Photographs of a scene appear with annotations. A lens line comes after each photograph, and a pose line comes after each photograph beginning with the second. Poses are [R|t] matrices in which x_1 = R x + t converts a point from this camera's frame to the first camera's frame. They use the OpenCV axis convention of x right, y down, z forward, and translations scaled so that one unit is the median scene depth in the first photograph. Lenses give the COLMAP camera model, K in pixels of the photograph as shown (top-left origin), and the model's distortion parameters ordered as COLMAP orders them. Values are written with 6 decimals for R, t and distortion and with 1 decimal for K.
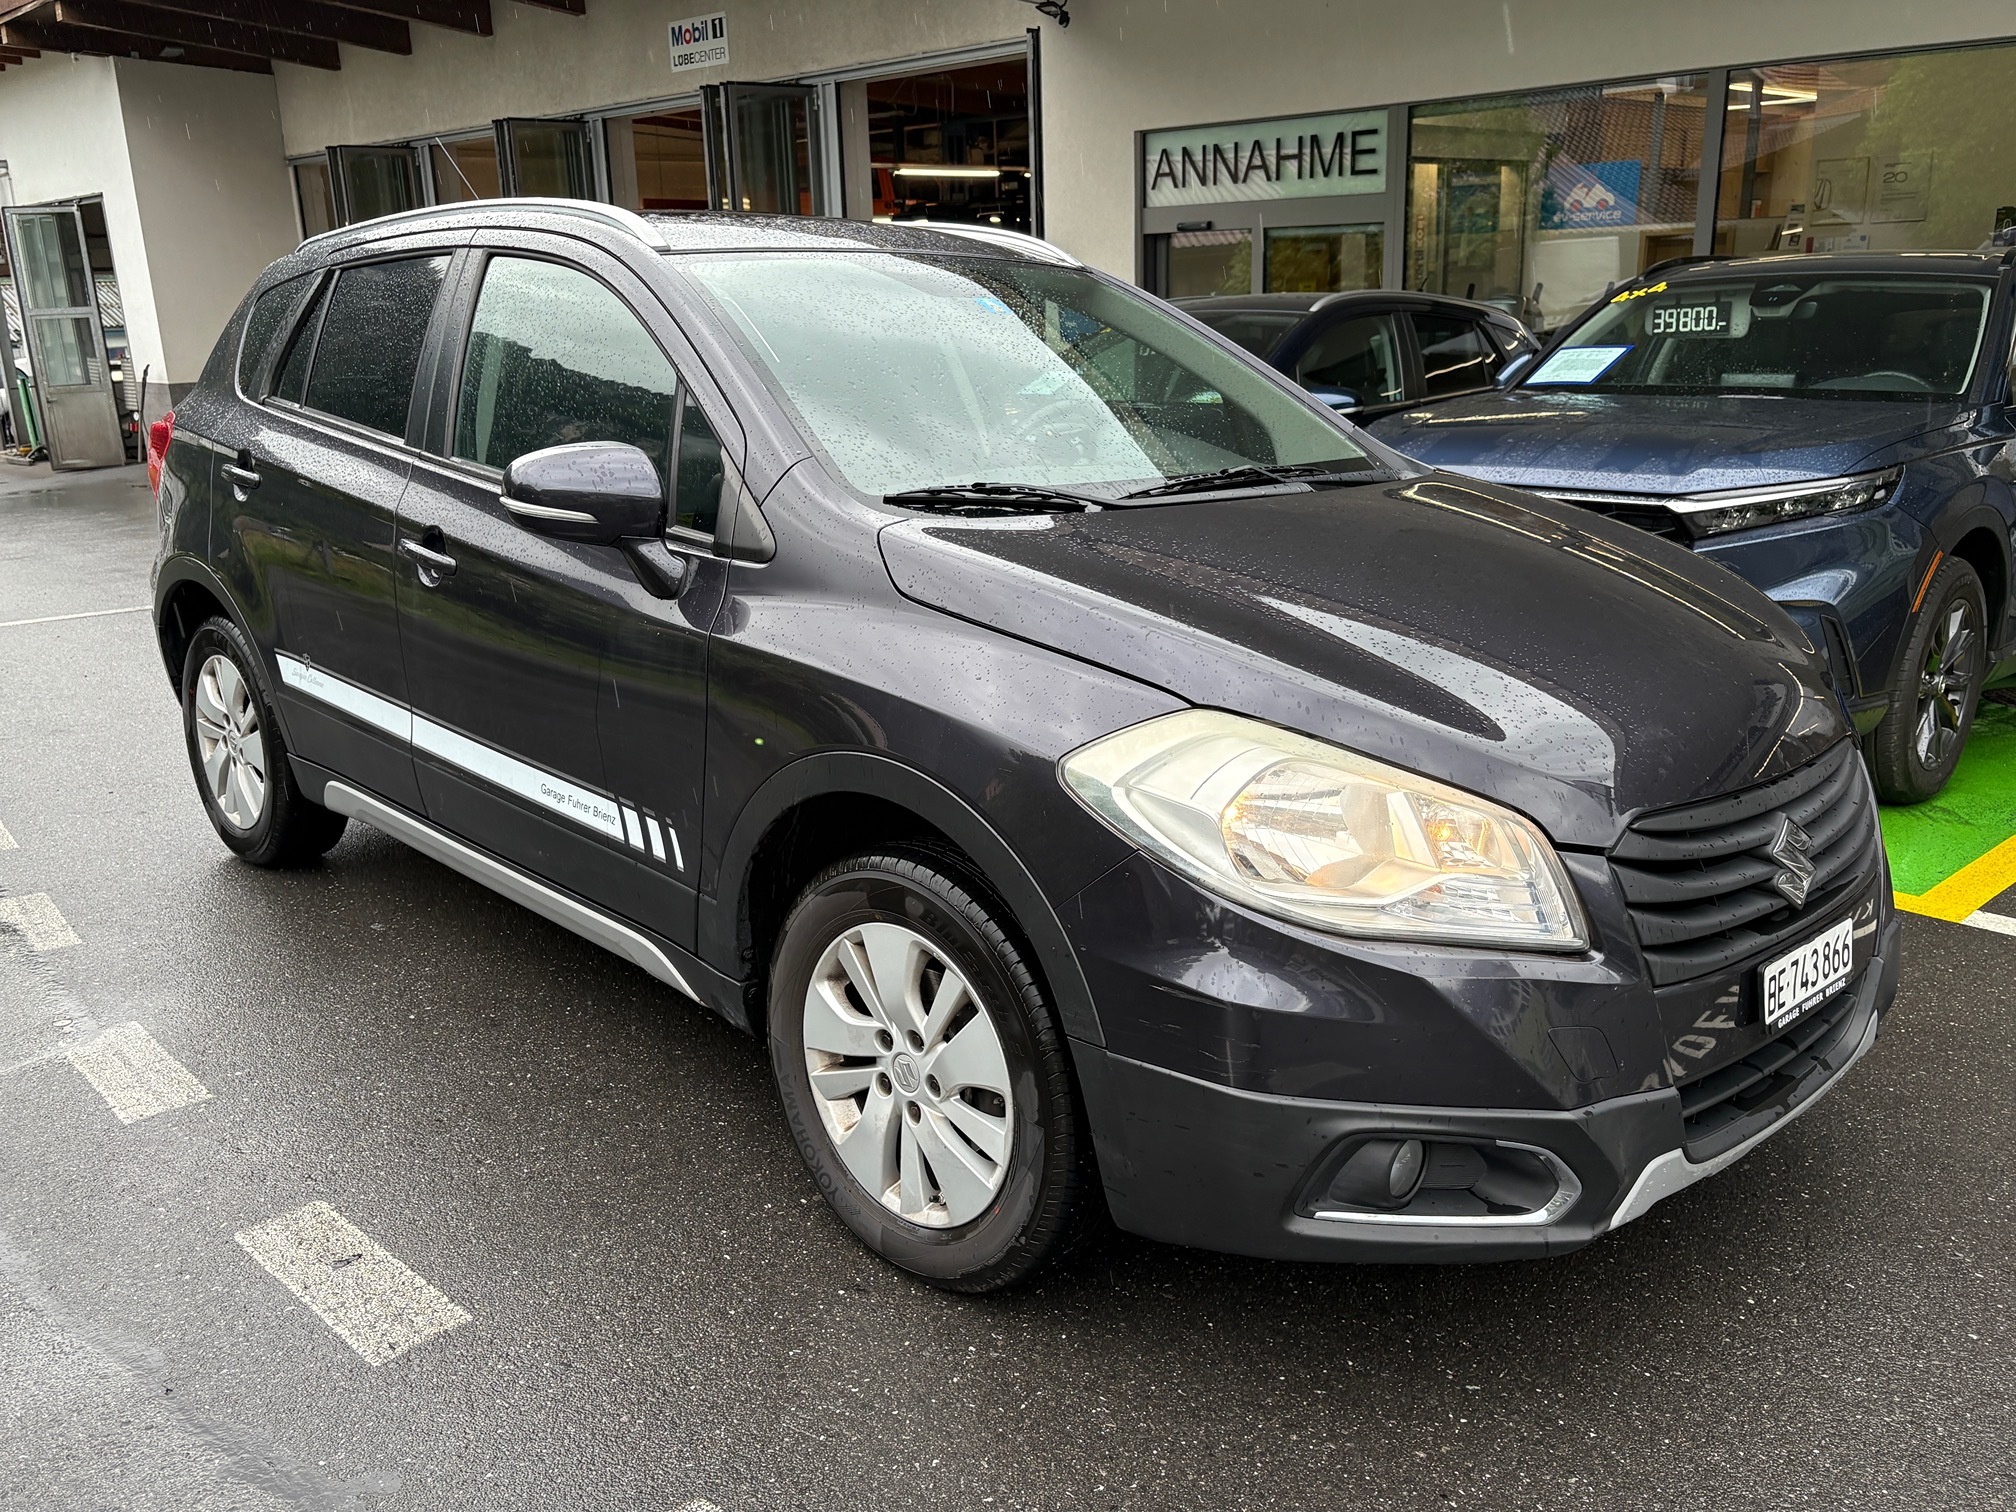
lens RADIAL K [[1694.1, 0, 1008.0], [0, 1694.1, 756.0], [0, 0, 1]] dist [-0.003892, -0.001528]
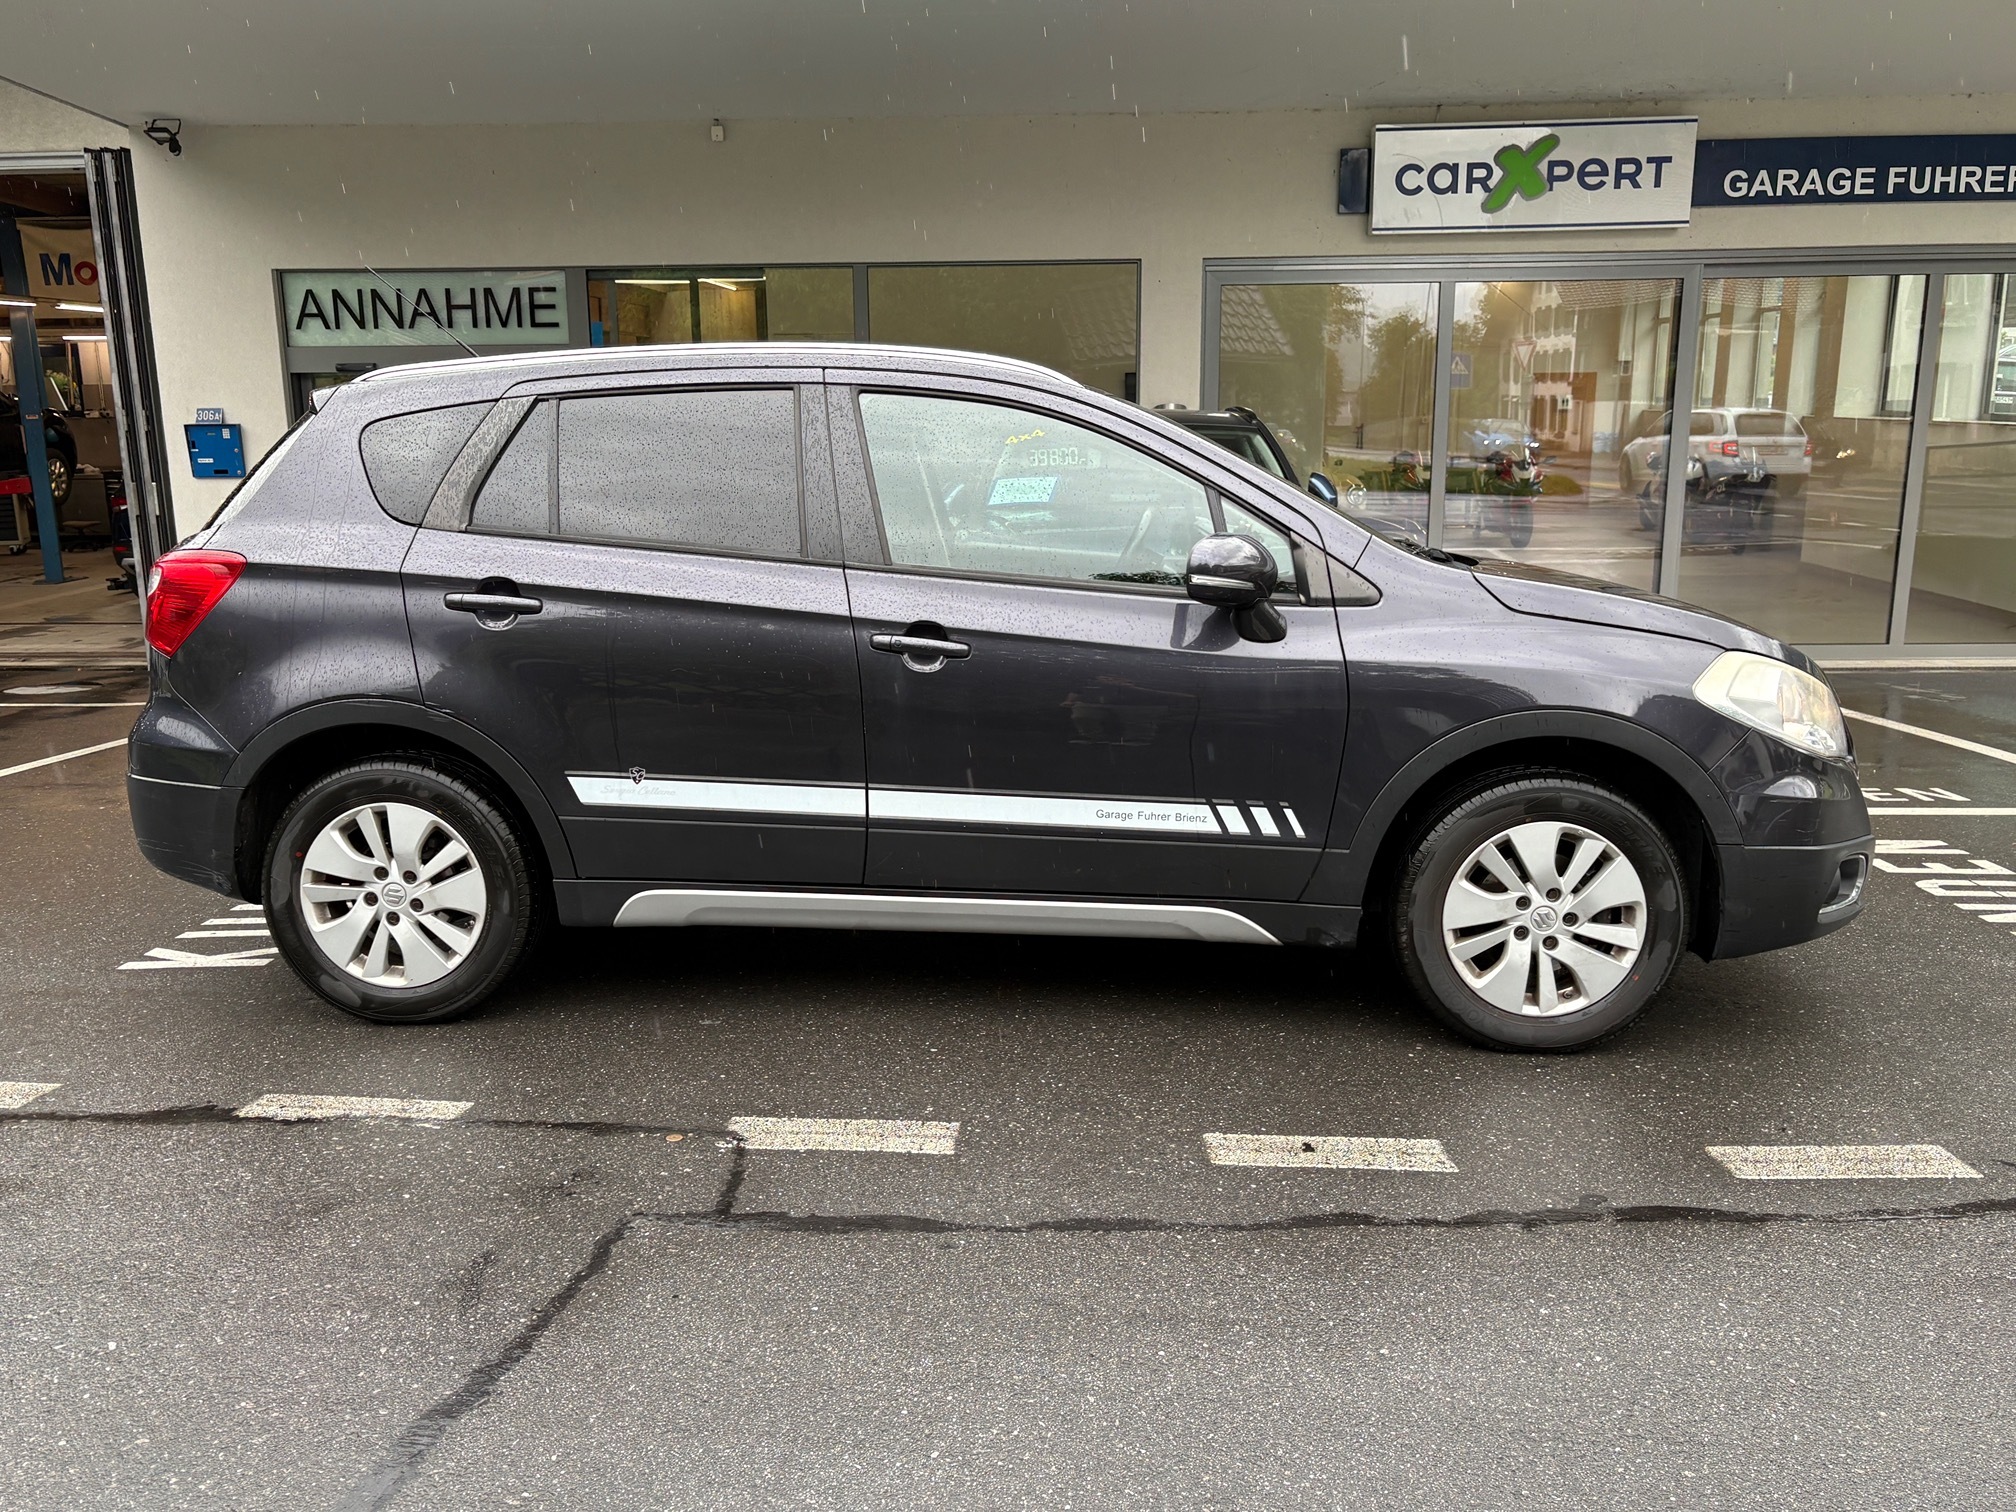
lens RADIAL K [[1680.1, 0, 1008.0], [0, 1680.1, 756.0], [0, 0, 1]] dist [0.082881, -0.117581]
pose [[0.749742, -0.116086, 0.651469, -0.314640], [0.170136, 0.985213, -0.020244, -0.002561], [-0.639485, 0.126016, 0.758405, 0.026974]]
